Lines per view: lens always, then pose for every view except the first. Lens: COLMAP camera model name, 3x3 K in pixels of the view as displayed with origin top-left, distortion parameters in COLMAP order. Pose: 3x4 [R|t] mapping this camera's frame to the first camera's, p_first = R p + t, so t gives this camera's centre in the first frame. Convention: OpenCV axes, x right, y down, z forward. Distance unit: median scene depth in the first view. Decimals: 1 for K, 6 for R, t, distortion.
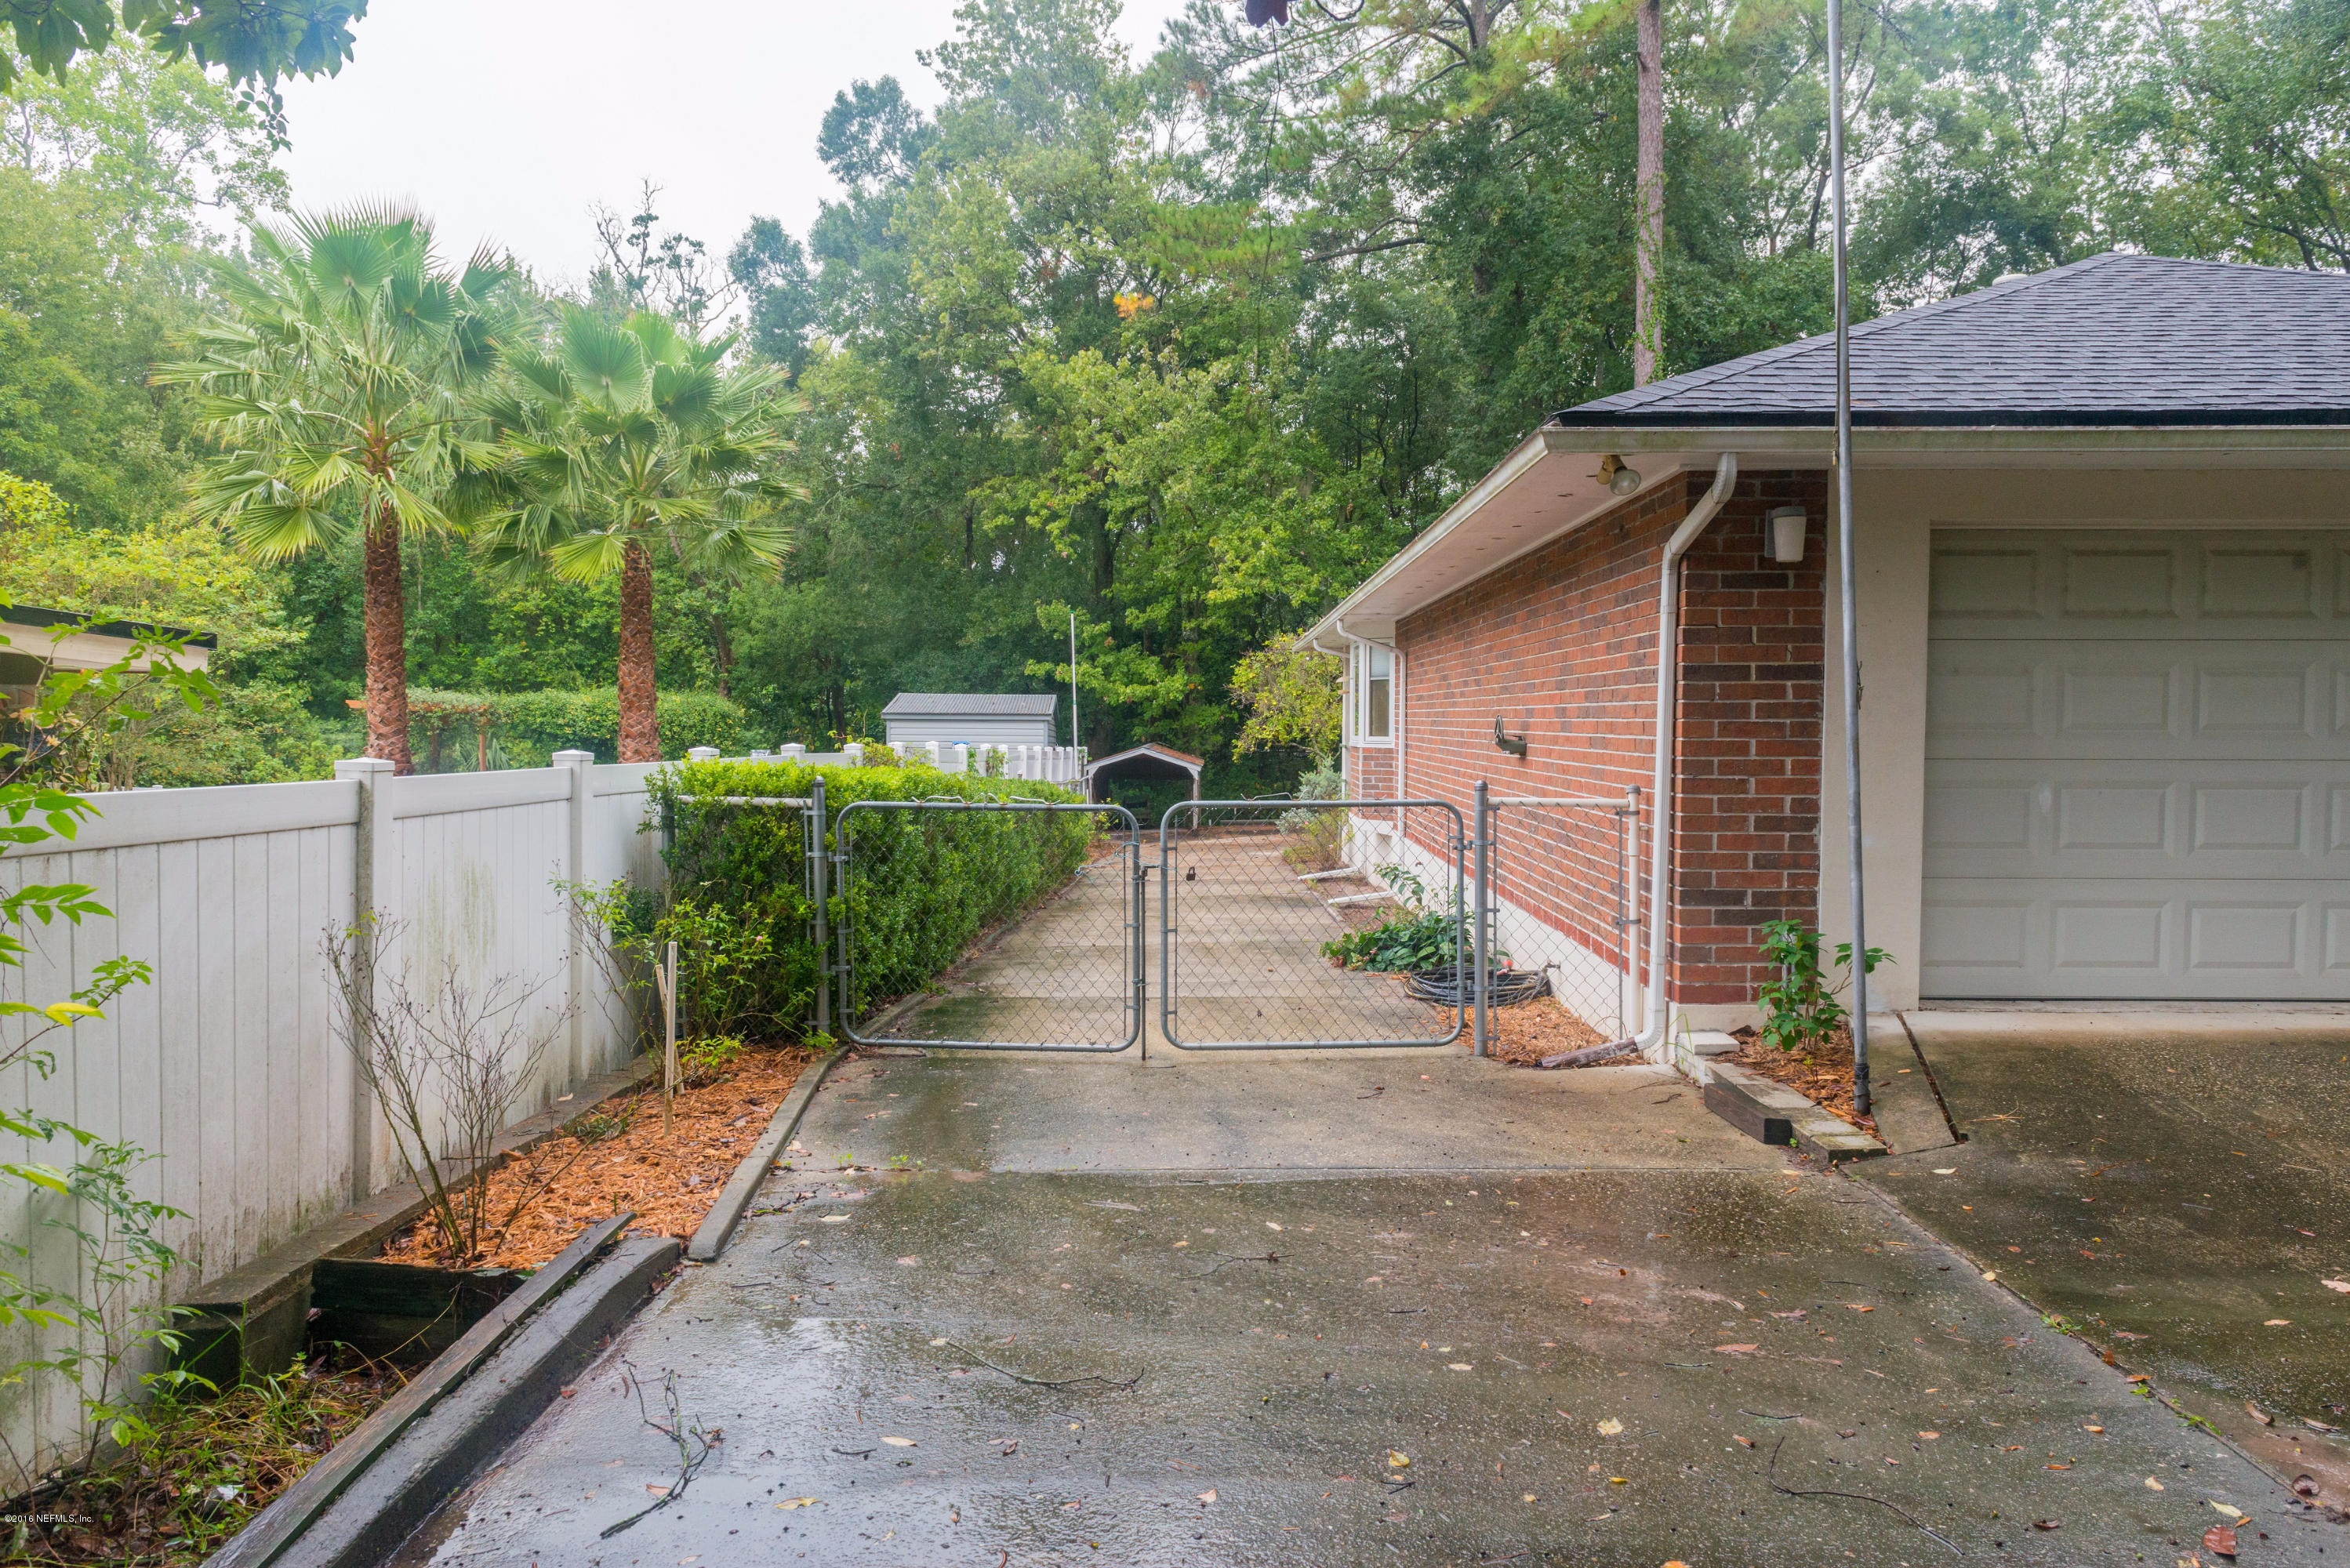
lens RADIAL K [[1612.5, 0, 1175.0], [0, 1612.5, 784.0], [0, 0, 1]] dist [0.006817, -0.002347]
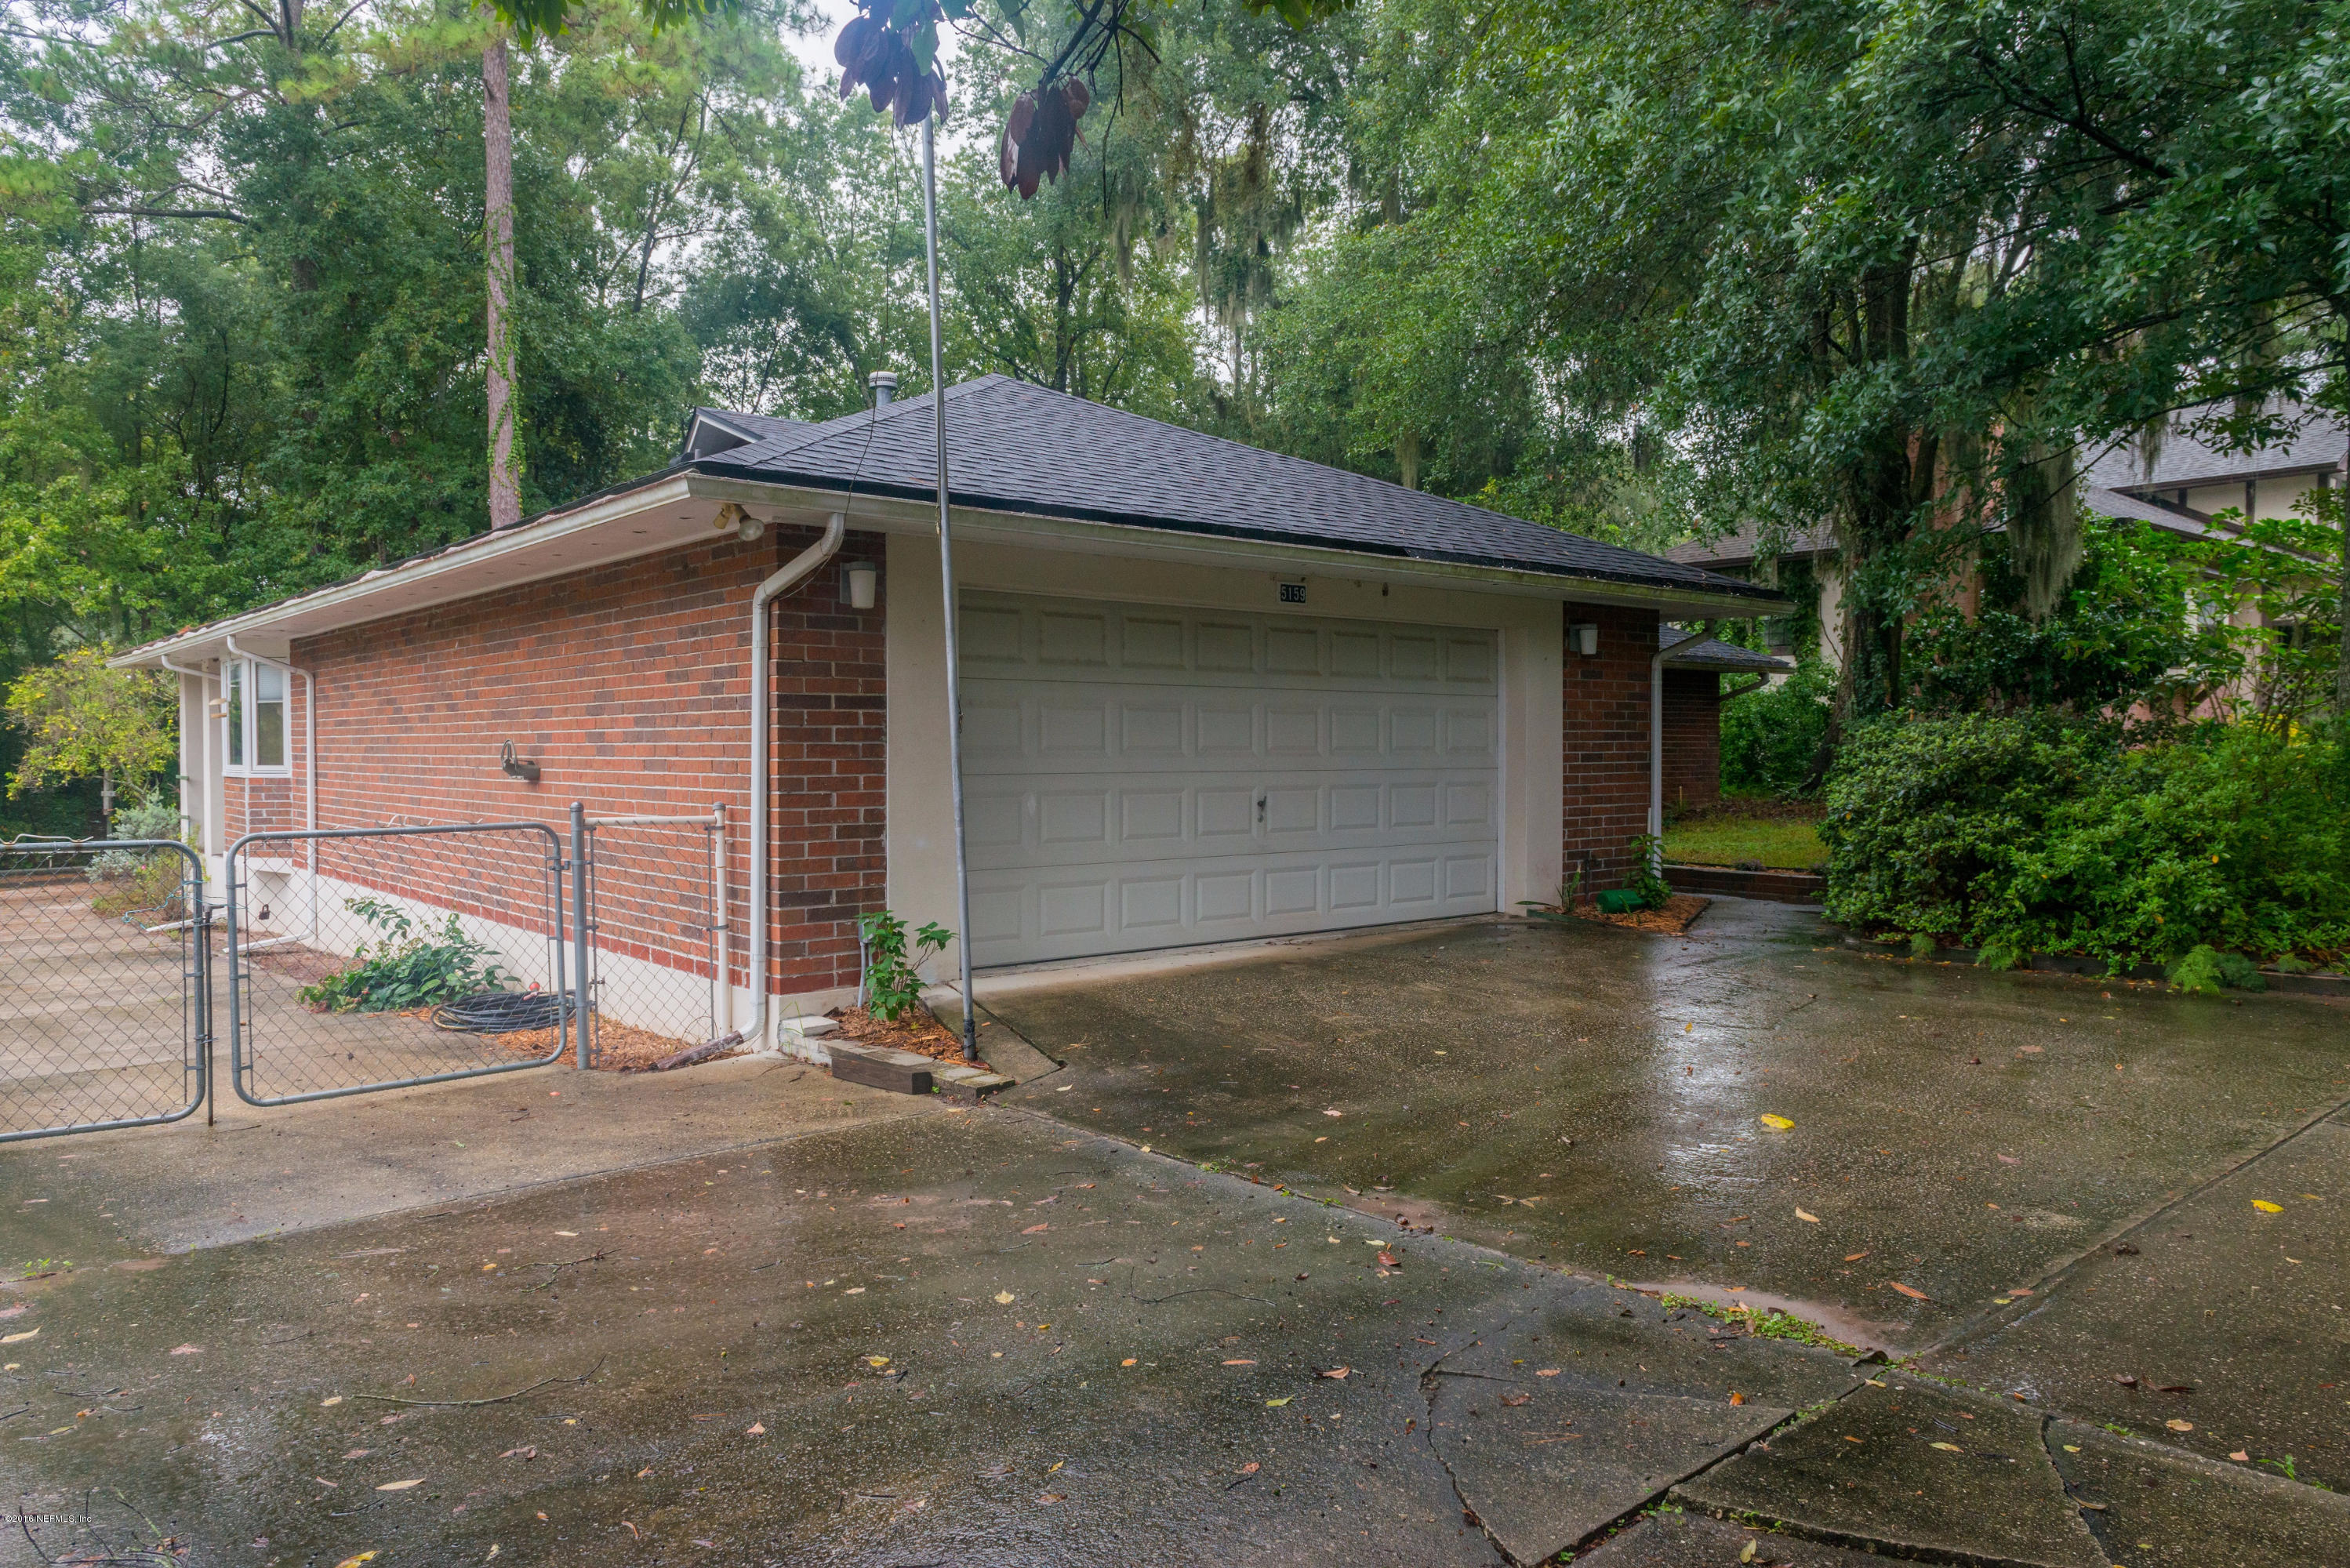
lens RADIAL K [[1578.7, 0, 1175.0], [0, 1578.7, 784.0], [0, 0, 1]] dist [0.005740, -0.002200]
pose [[0.748382, -0.016928, 0.663052, -0.195486], [0.028809, 0.999560, -0.006997, 0.004498], [-0.662642, 0.024338, 0.748540, -0.008758]]
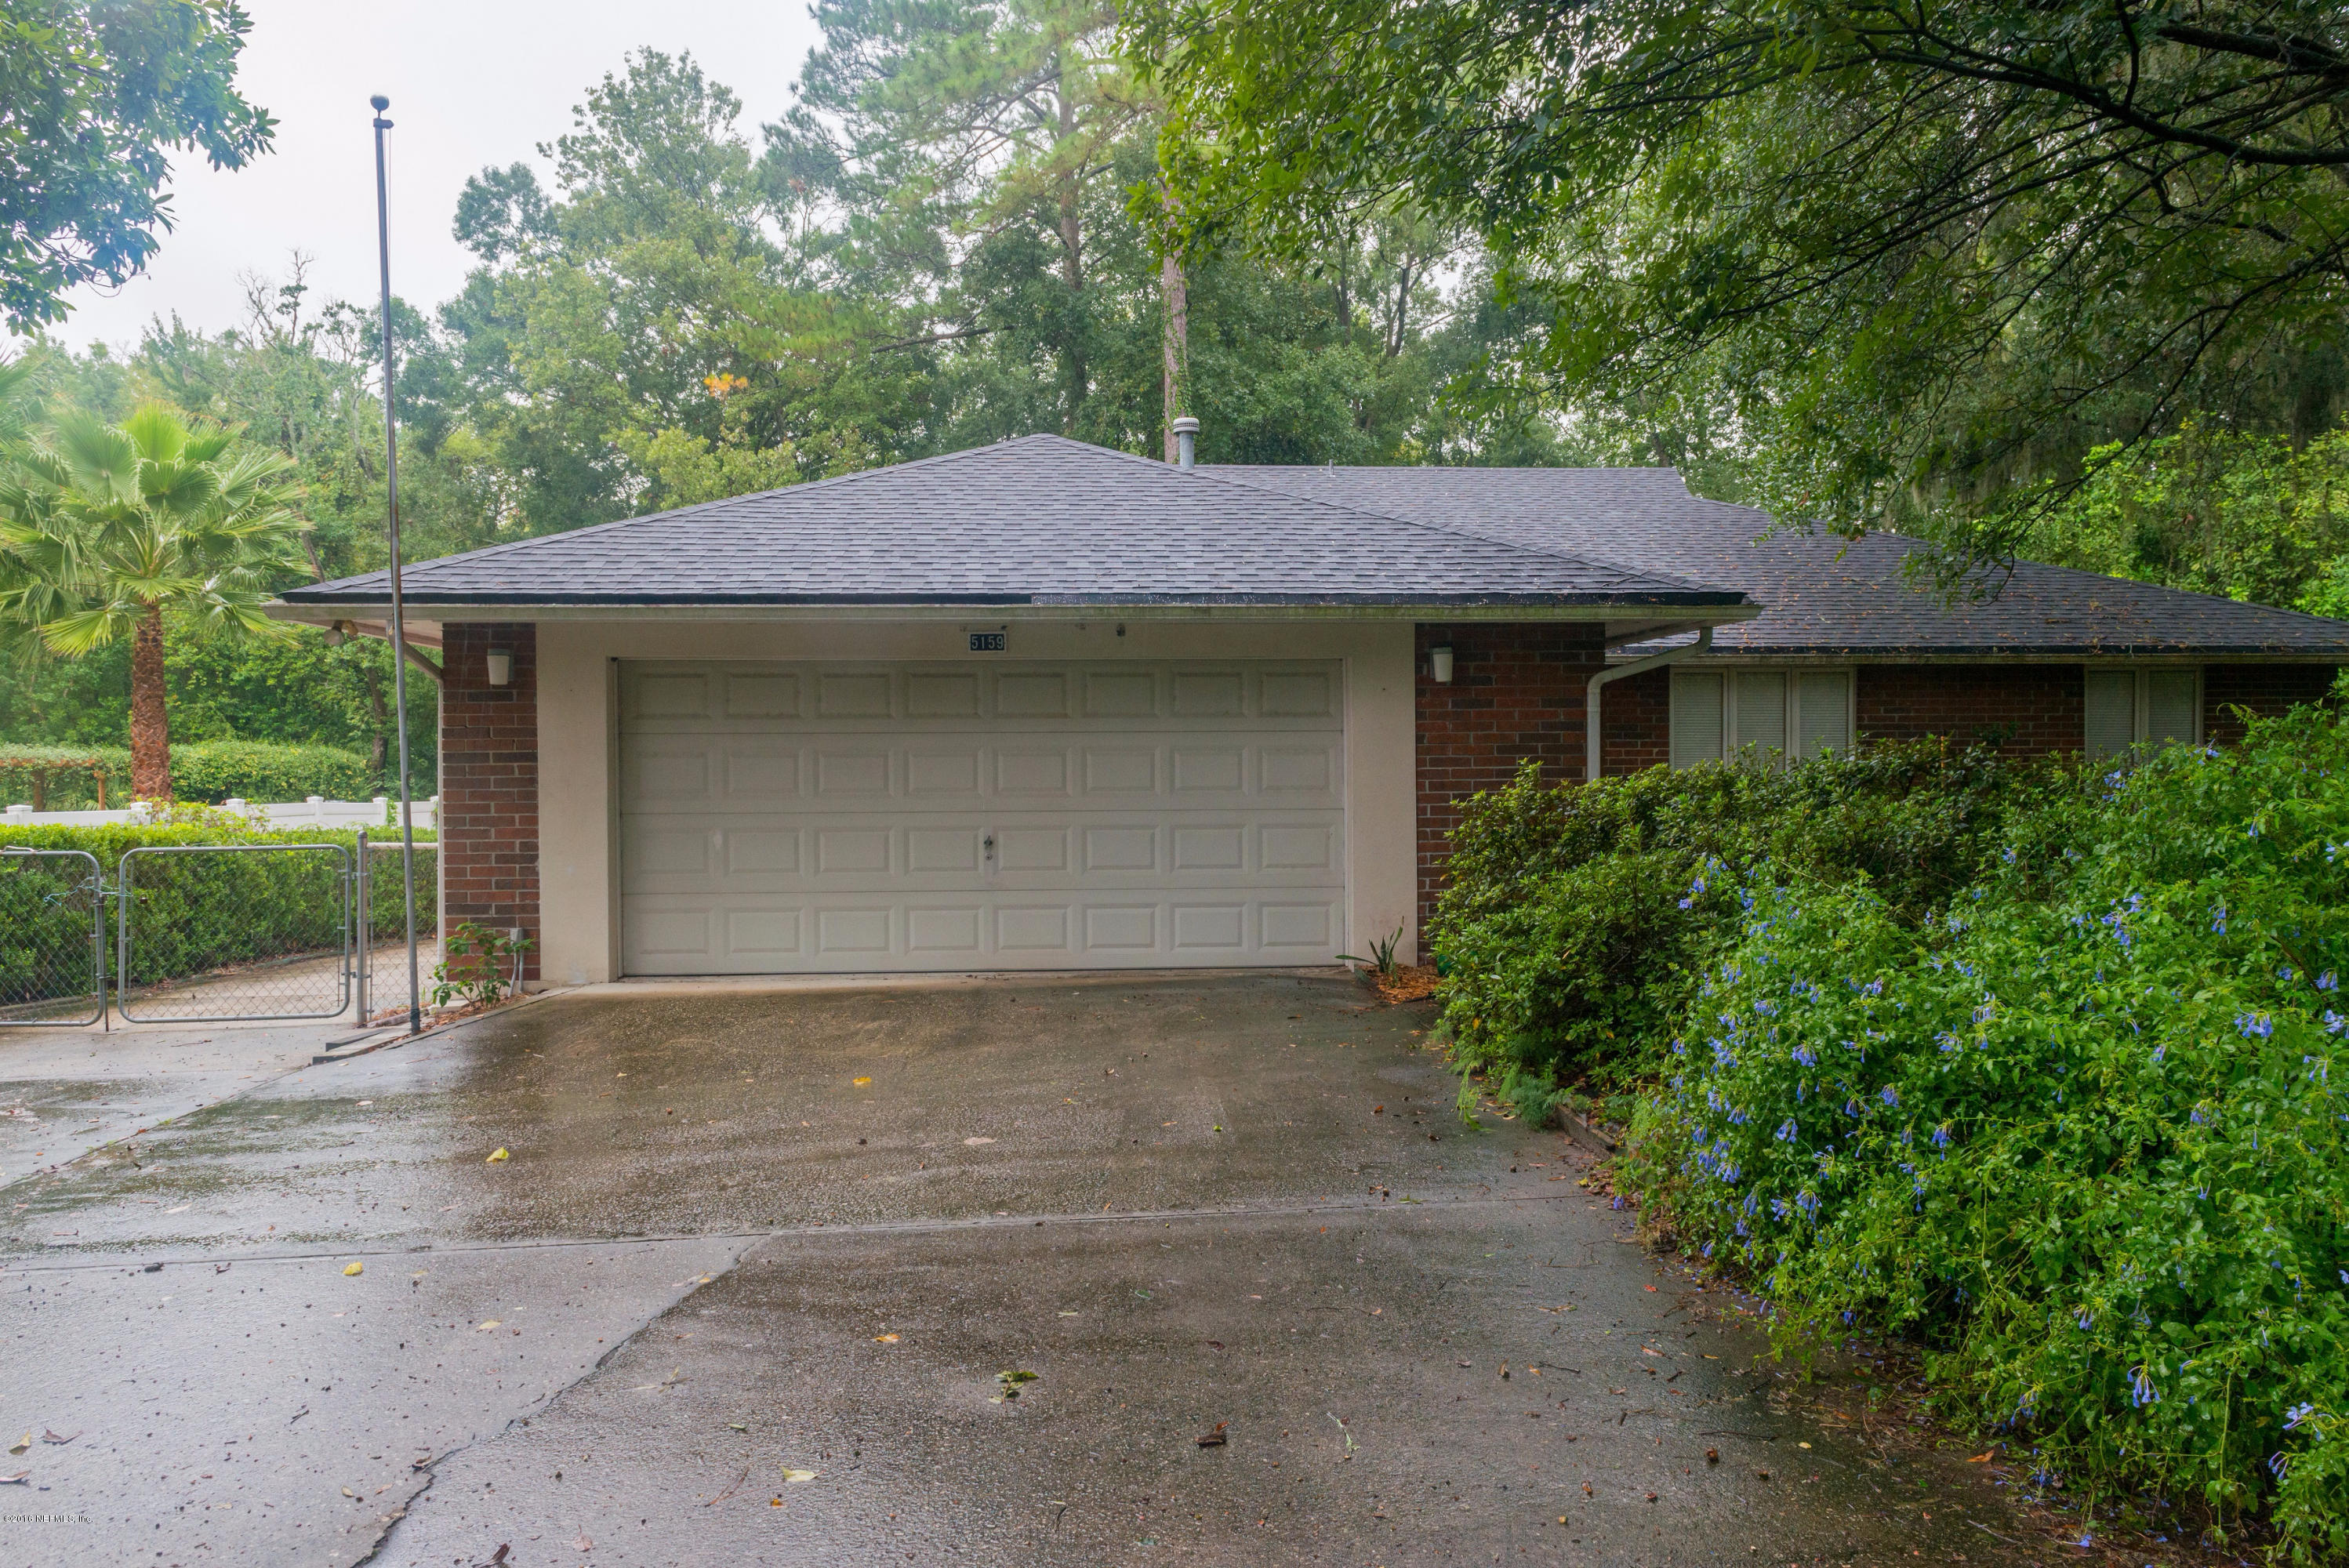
lens RADIAL K [[1645.6, 0, 1174.5], [0, 1645.6, 784.0], [0, 0, 1]] dist [0.007167, -0.002378]
pose [[0.996598, -0.008319, 0.081995, 0.801952], [0.010285, 0.999669, -0.023586, -0.002136], [-0.081771, 0.024349, 0.996354, -0.529586]]
